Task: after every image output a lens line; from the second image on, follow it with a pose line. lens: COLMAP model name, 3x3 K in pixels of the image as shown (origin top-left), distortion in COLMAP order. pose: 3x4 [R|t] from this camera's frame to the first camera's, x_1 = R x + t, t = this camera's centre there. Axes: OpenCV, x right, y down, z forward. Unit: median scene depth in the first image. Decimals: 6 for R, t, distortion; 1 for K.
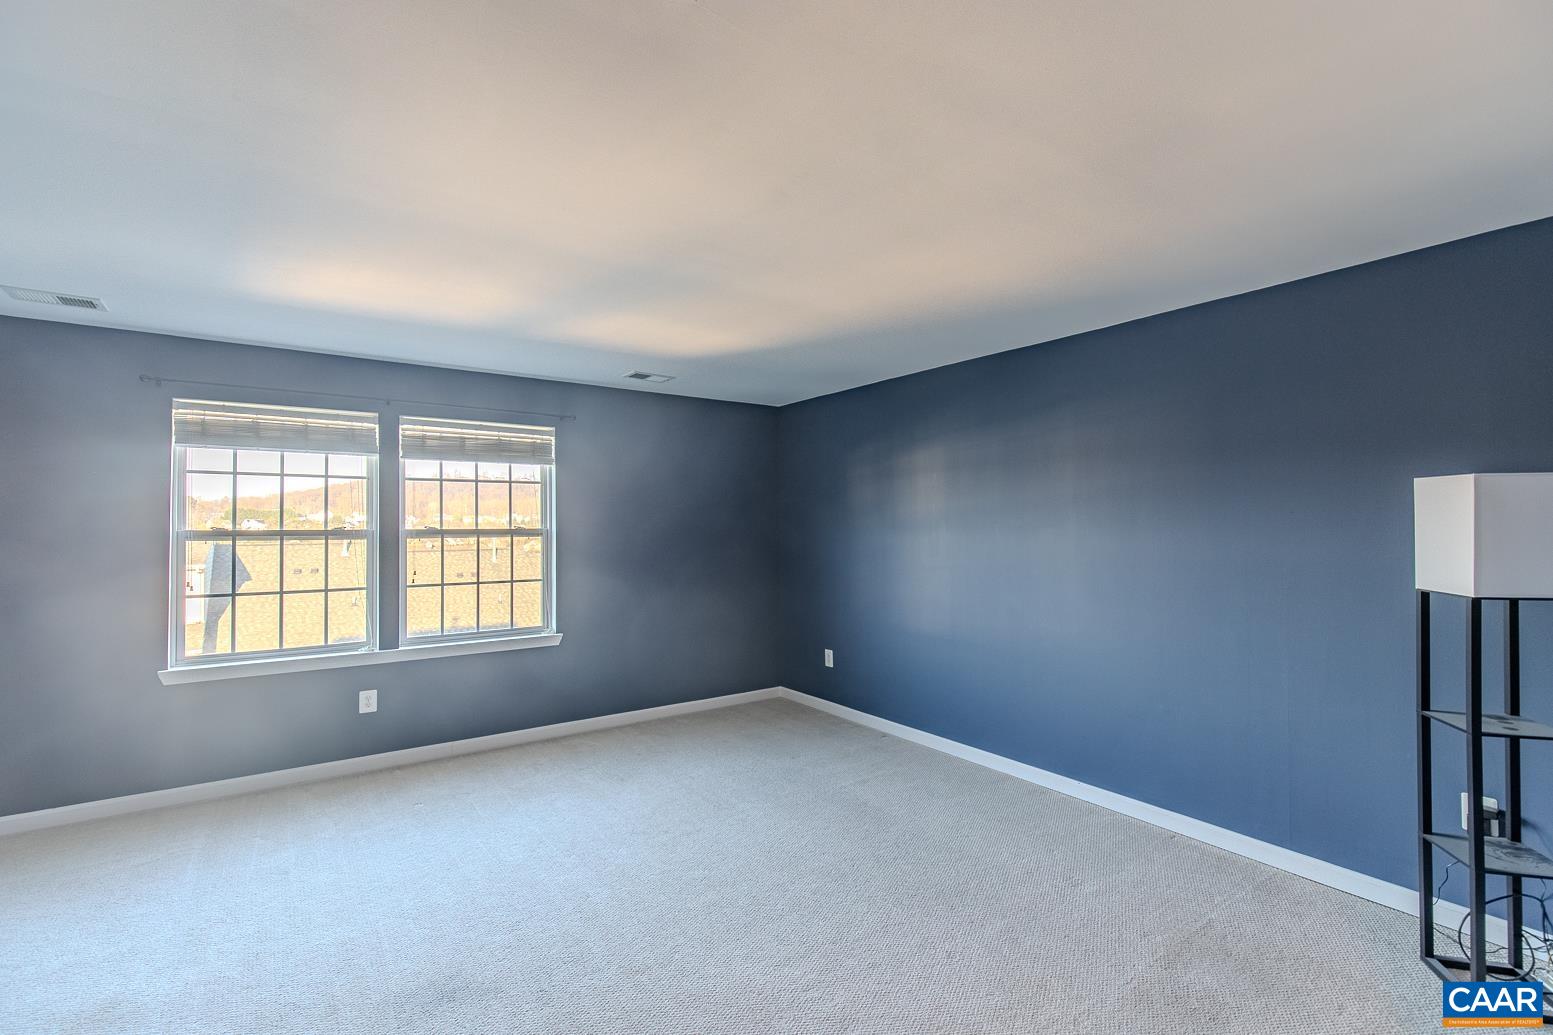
lens RADIAL K [[716.9, 0, 784.3], [0, 716.9, 509.0], [0, 0, 1]] dist [0.003988, -0.000014]
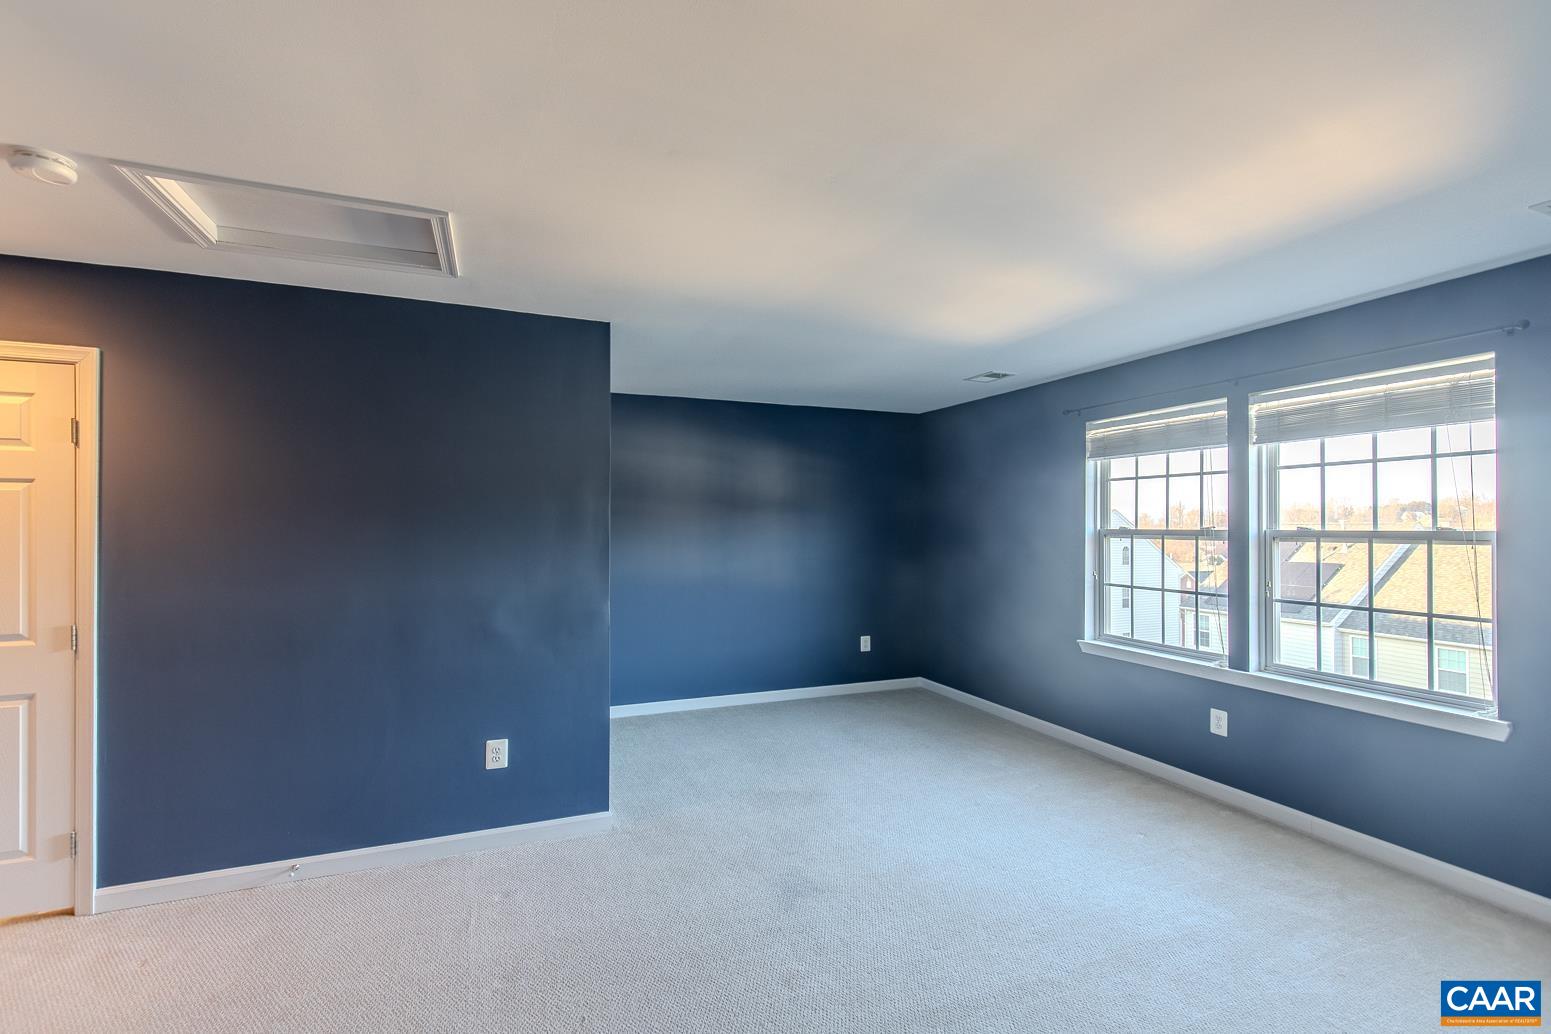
lens RADIAL K [[716.0, 0, 783.3], [0, 716.0, 508.5], [0, 0, 1]] dist [0.003988, -0.000014]
pose [[-0.240756, -0.021780, -0.970341, 0.413792], [0.020074, 0.999423, -0.027413, 0.015588], [0.970378, -0.026079, -0.240180, 0.681941]]
